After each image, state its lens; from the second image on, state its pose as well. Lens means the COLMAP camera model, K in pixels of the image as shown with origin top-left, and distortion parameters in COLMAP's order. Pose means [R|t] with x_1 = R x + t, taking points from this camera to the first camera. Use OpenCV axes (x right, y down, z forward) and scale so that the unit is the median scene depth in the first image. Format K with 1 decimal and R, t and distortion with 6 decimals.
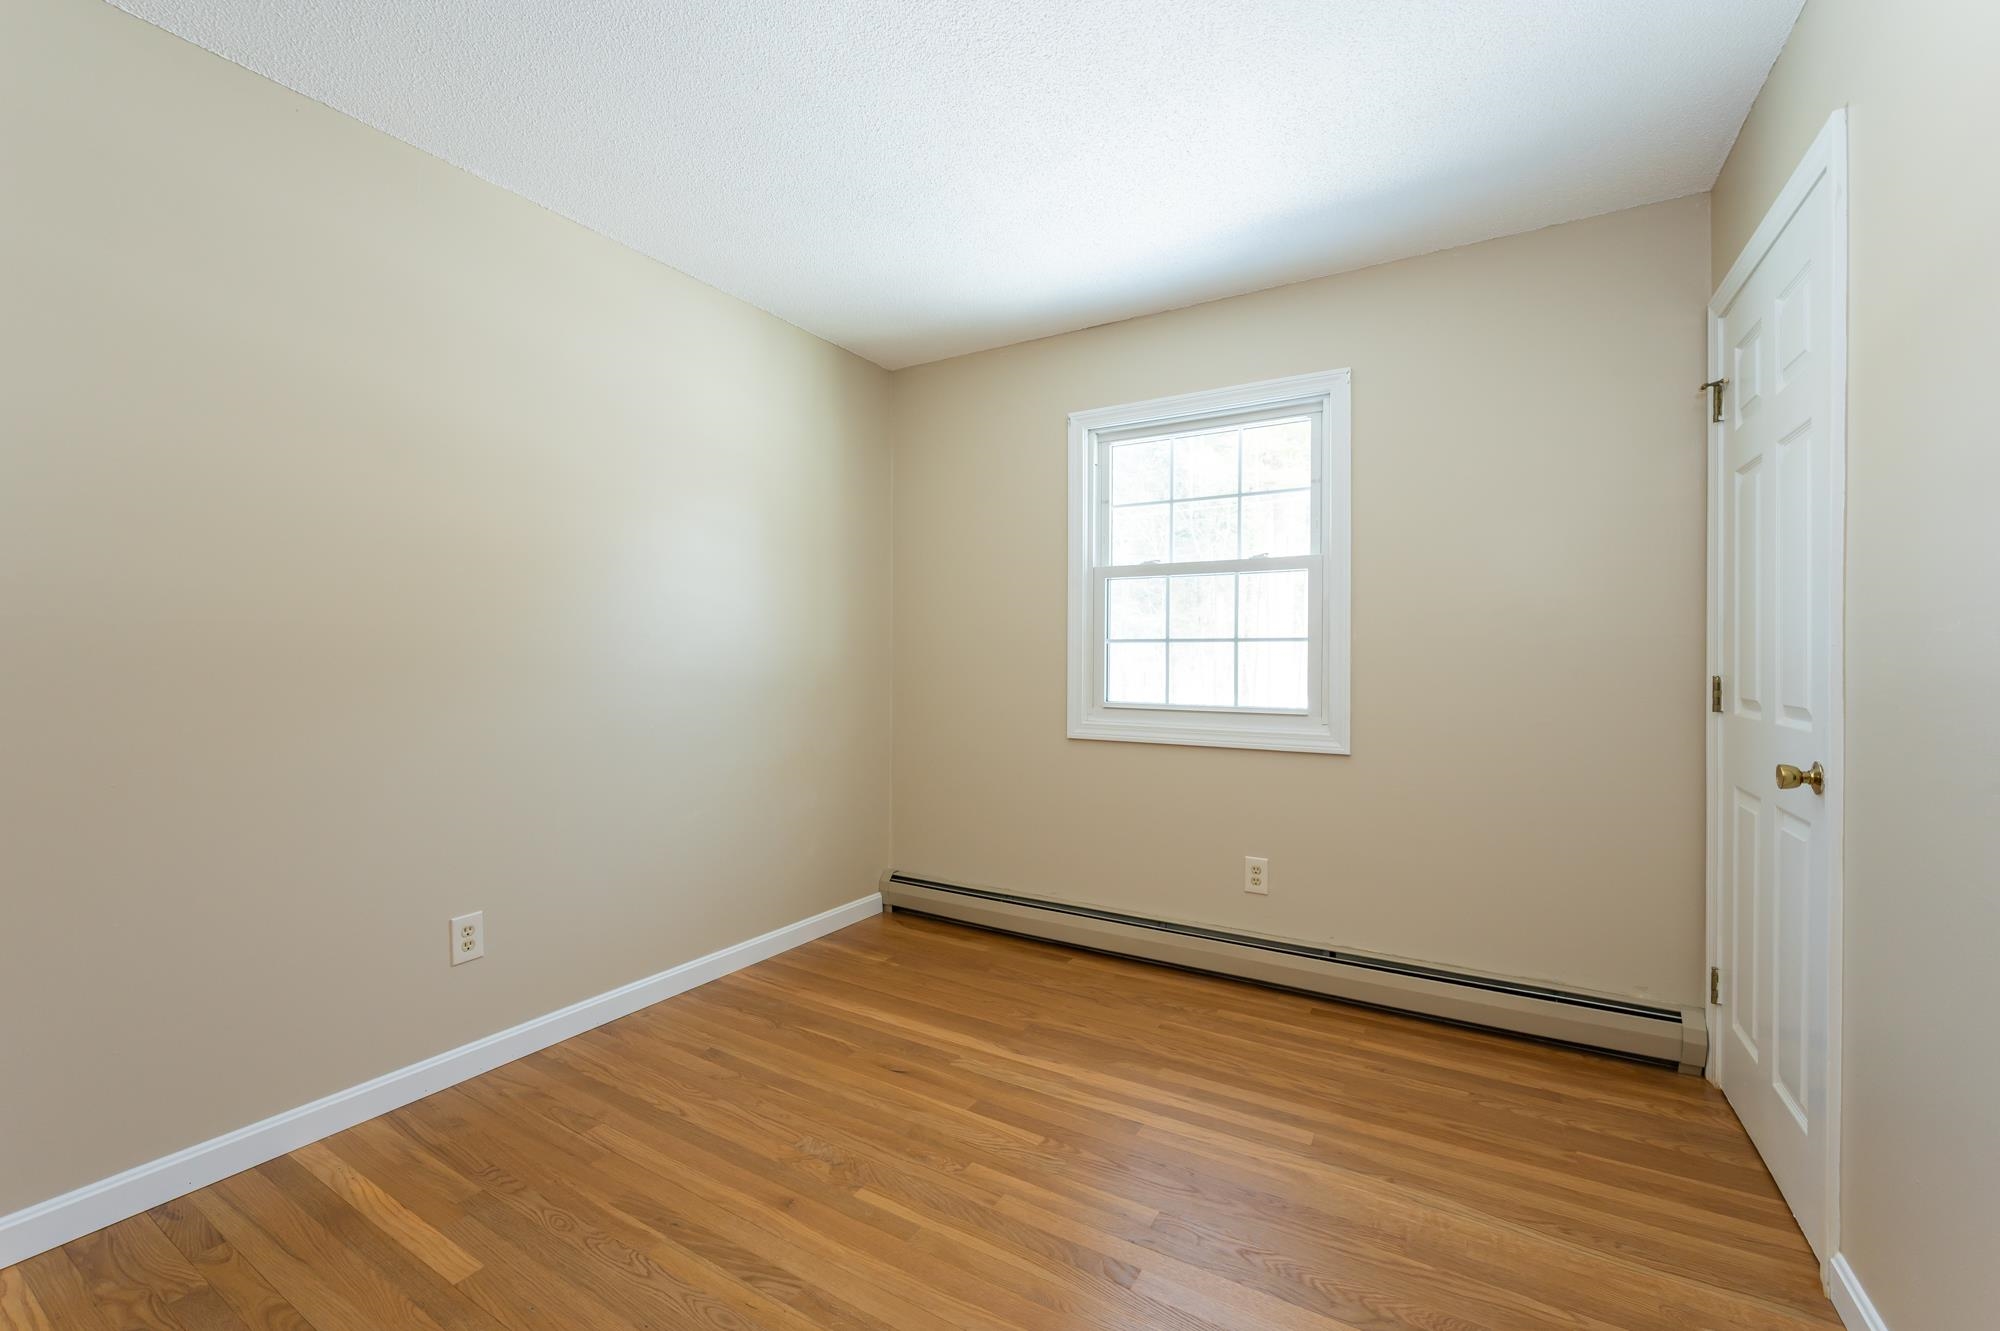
lens RADIAL K [[837.7, 0, 994.6], [0, 837.7, 663.2], [0, 0, 1]] dist [-0.003148, -0.000499]
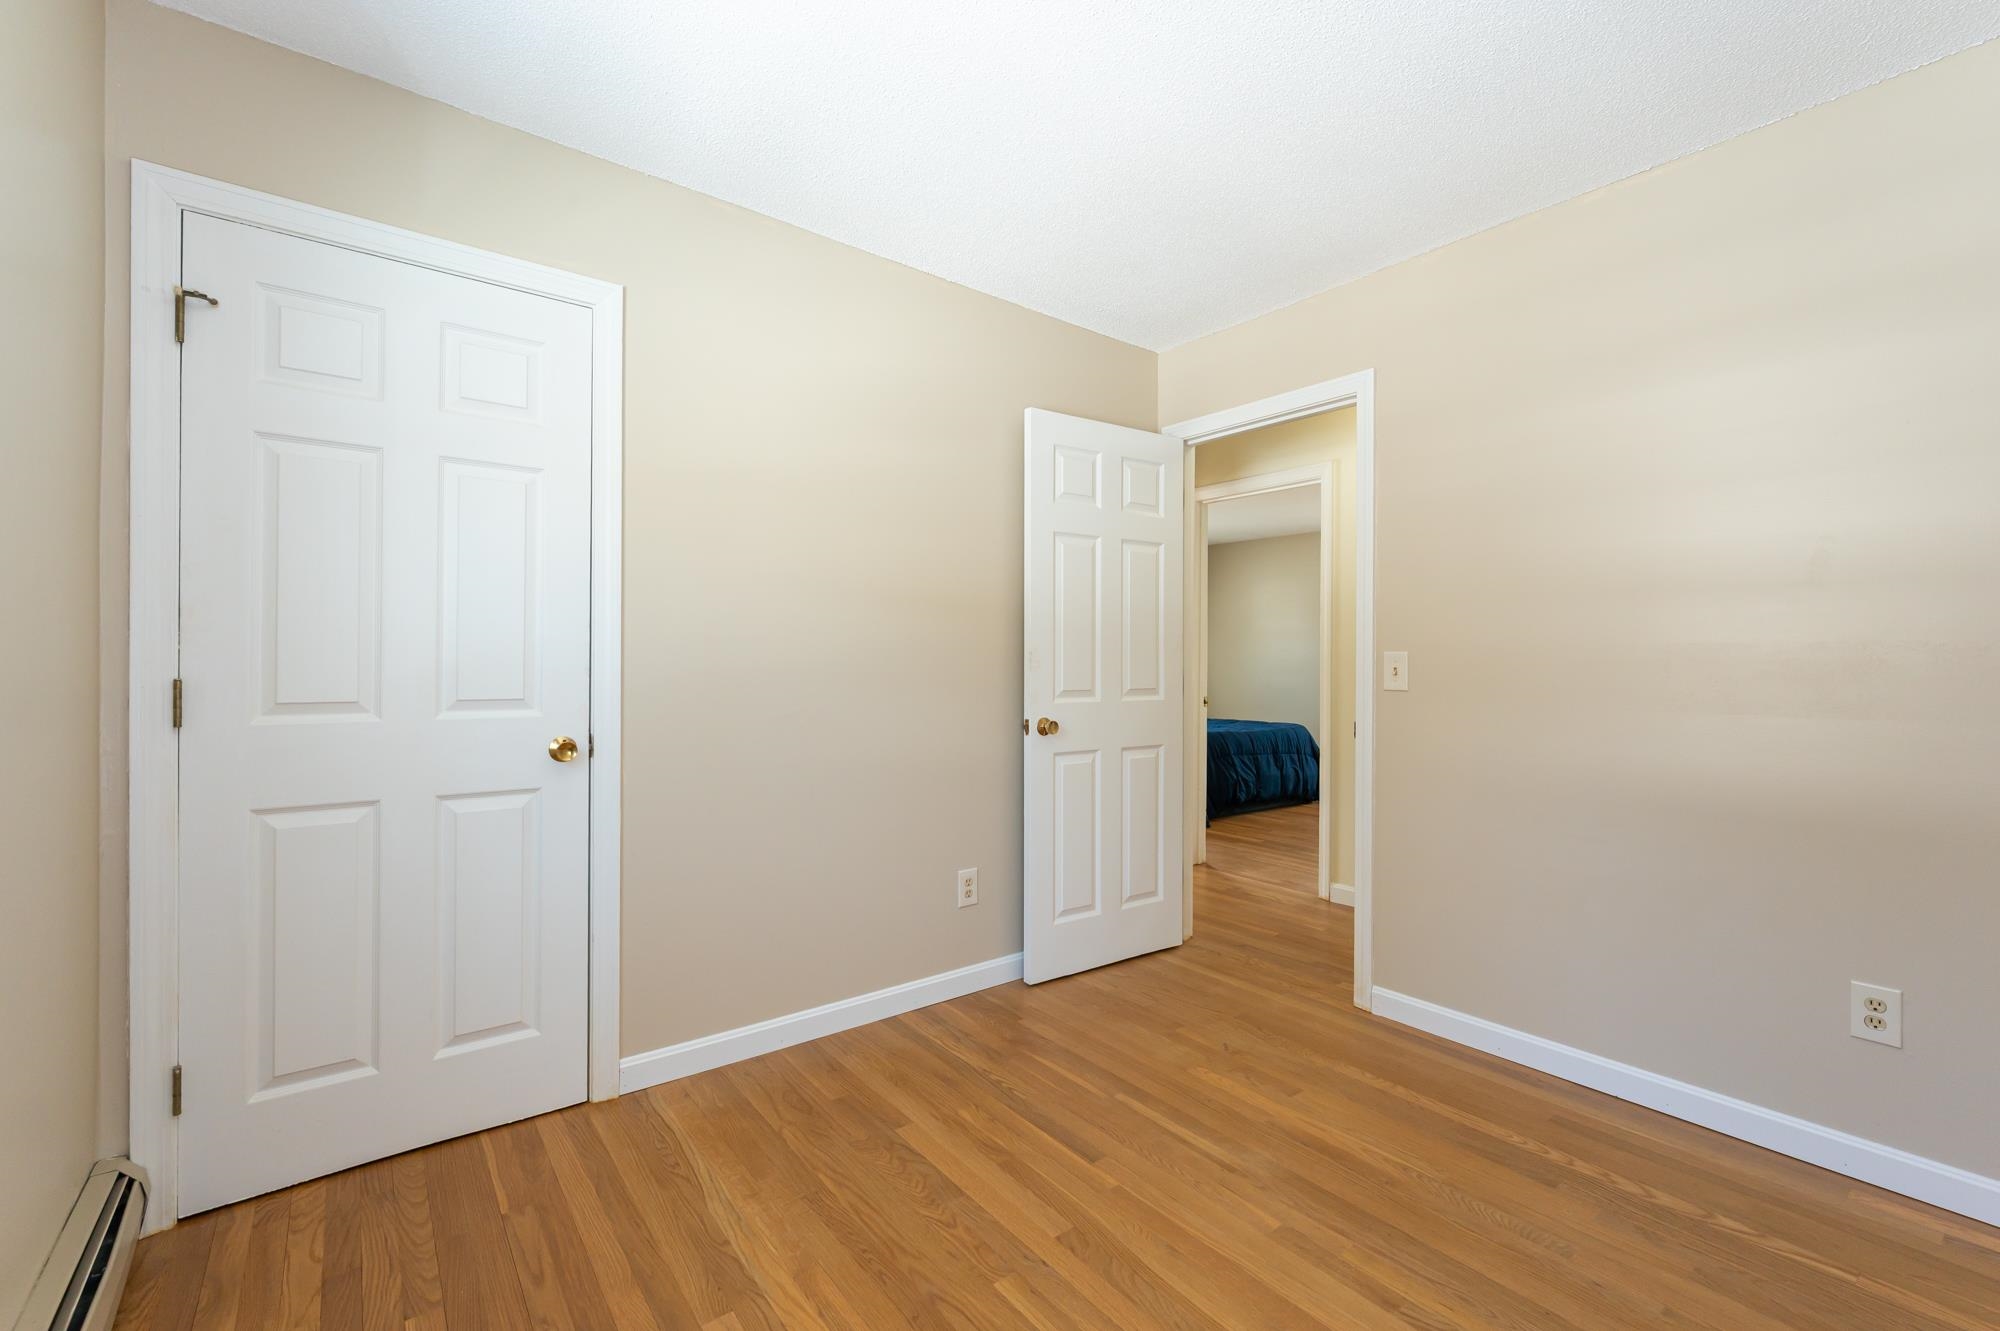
lens RADIAL K [[837.7, 0, 1006.0], [0, 837.7, 665.1], [0, 0, 1]] dist [-0.003148, -0.000499]
pose [[-0.934573, -0.006886, 0.355705, -0.116794], [-0.005471, 0.999973, 0.004984, -0.005216], [-0.355729, 0.002712, -0.934585, 1.679554]]
